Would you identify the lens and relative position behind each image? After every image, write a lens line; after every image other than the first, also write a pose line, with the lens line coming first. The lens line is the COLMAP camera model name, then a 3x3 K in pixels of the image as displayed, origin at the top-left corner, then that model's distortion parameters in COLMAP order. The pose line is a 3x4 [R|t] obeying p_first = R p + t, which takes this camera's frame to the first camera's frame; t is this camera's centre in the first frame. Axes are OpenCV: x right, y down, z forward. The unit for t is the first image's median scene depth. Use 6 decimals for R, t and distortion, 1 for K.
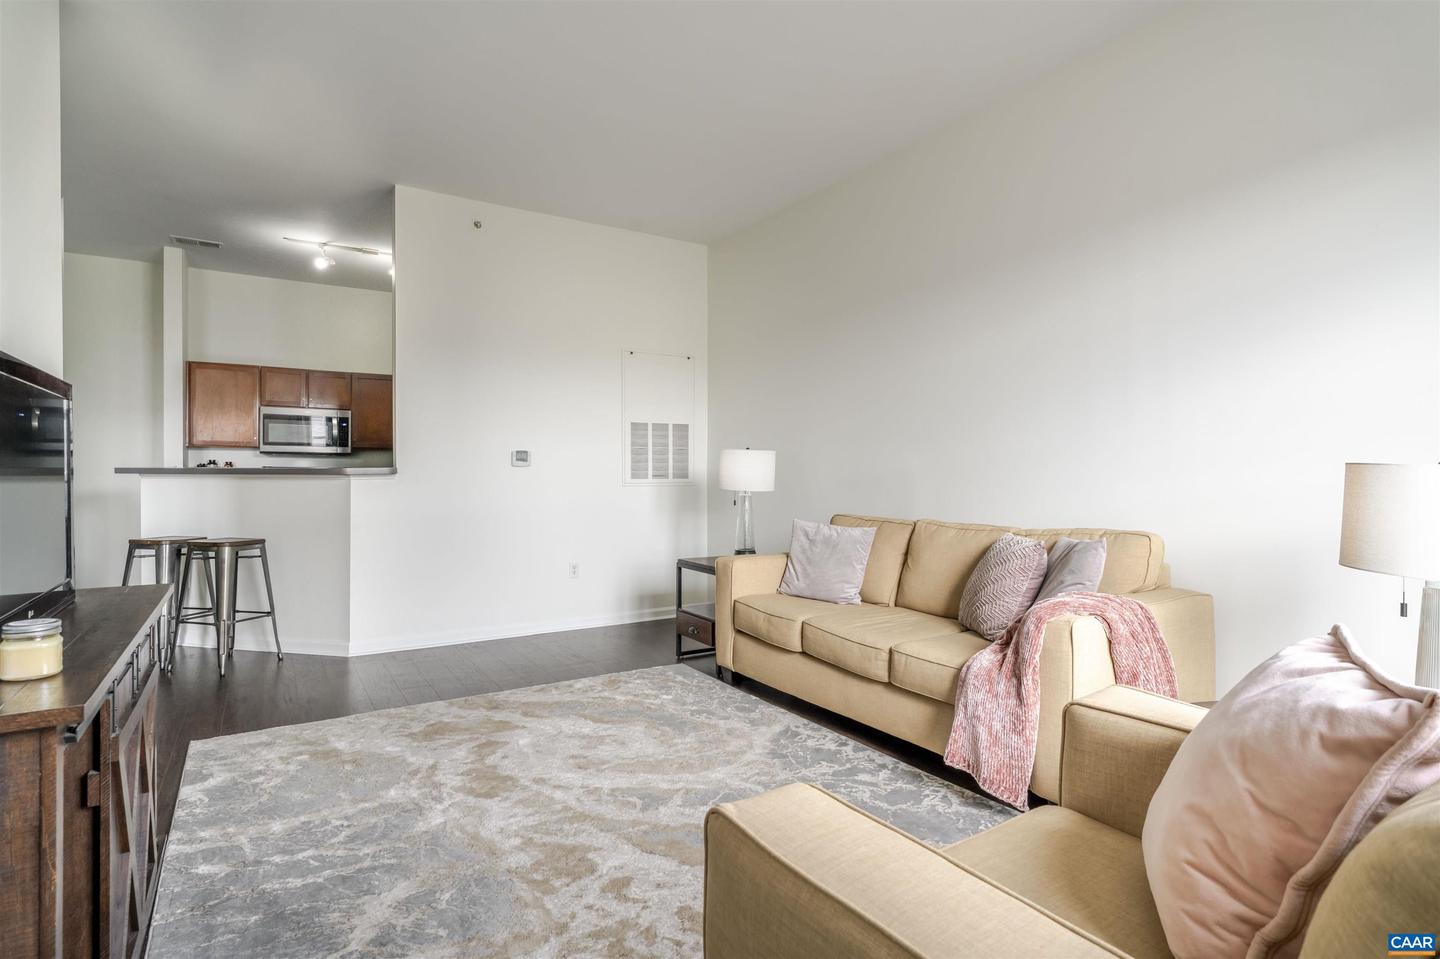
lens RADIAL K [[727.6, 0, 721.7], [0, 727.6, 460.4], [0, 0, 1]] dist [-0.000662, 0.000160]
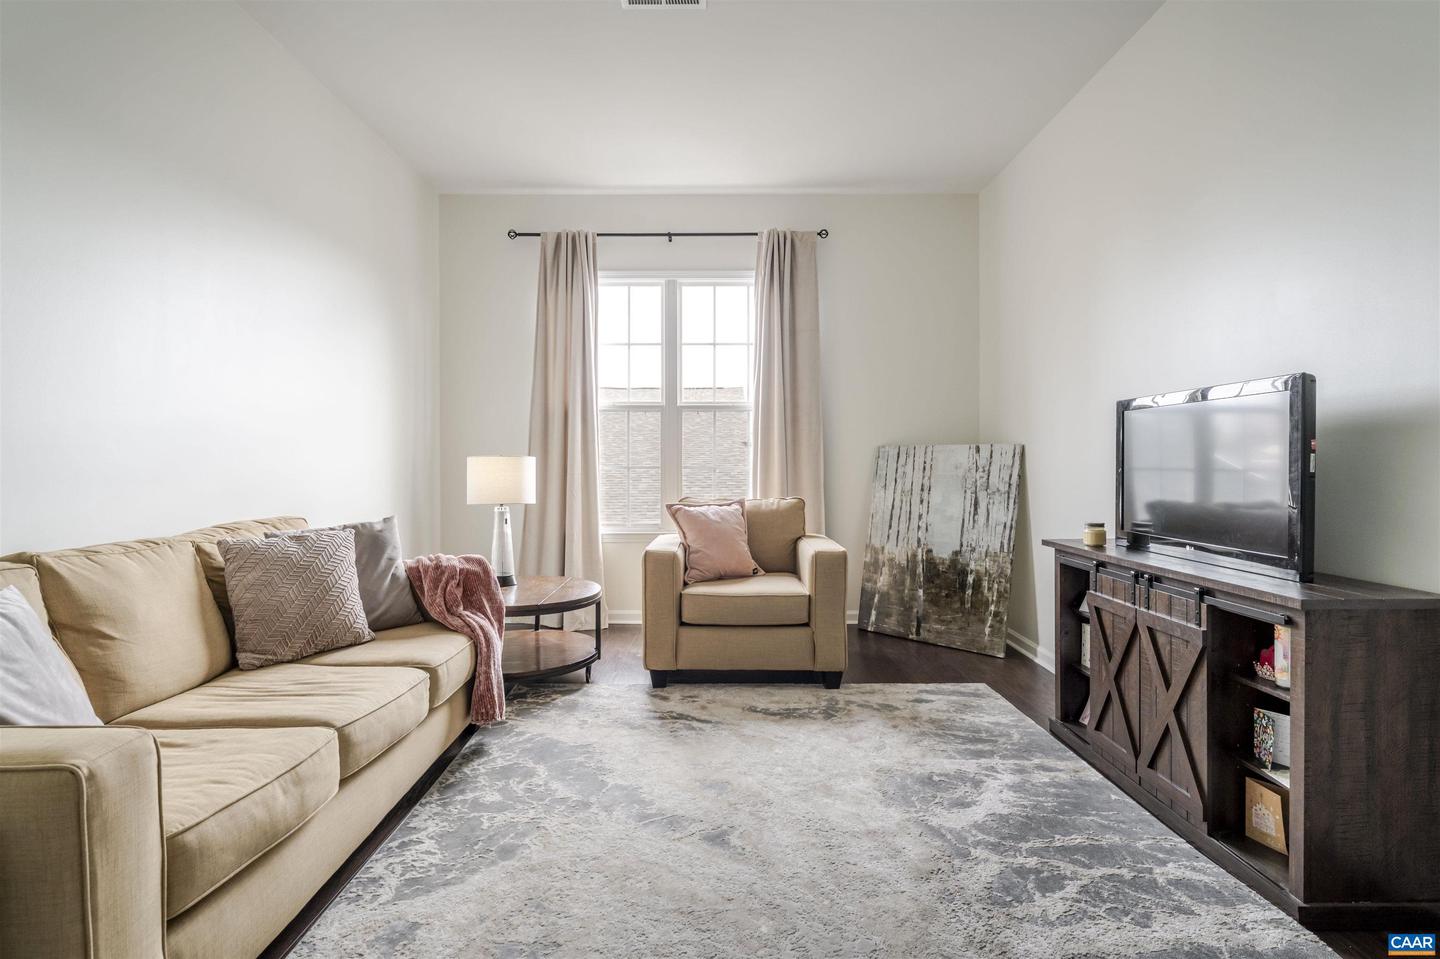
lens RADIAL K [[727.6, 0, 721.7], [0, 727.6, 460.4], [0, 0, 1]] dist [-0.000662, 0.000160]
pose [[-0.845696, -0.000916, 0.533664, -0.478458], [-0.011575, 0.999795, -0.016626, 0.029717], [-0.533539, -0.020238, -0.845533, 1.484741]]
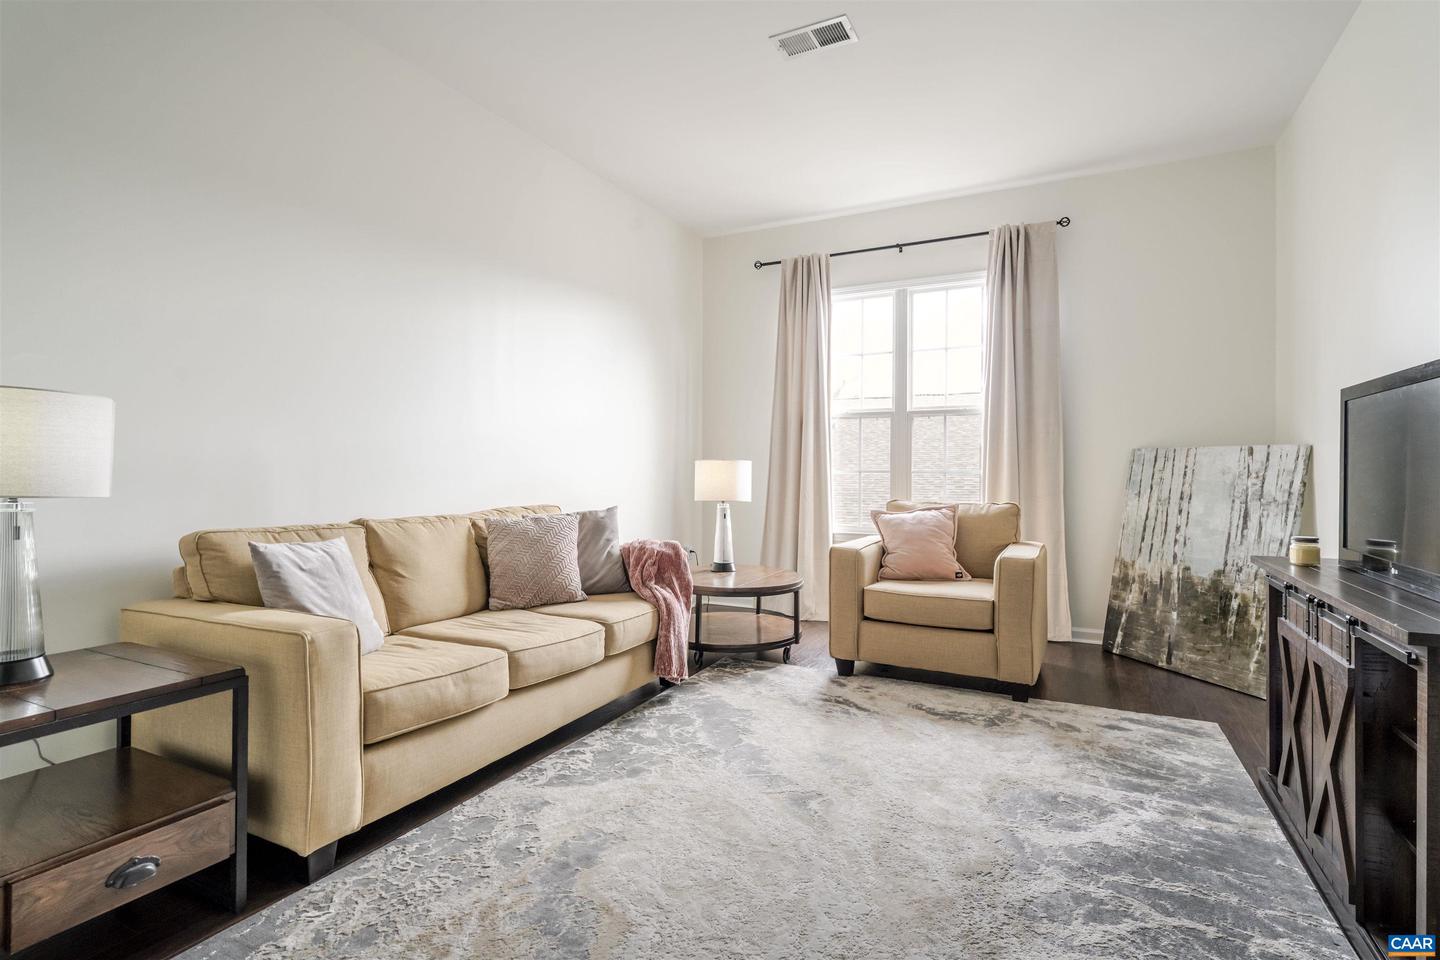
lens RADIAL K [[712.9, 0, 719.3], [0, 712.9, 462.3], [0, 0, 1]] dist [0.000292, 0.000108]
pose [[-0.509943, 0.003706, 0.860200, -0.728817], [-0.020484, 0.999655, -0.016451, 0.034238], [-0.859964, -0.026010, -0.509691, 1.355183]]
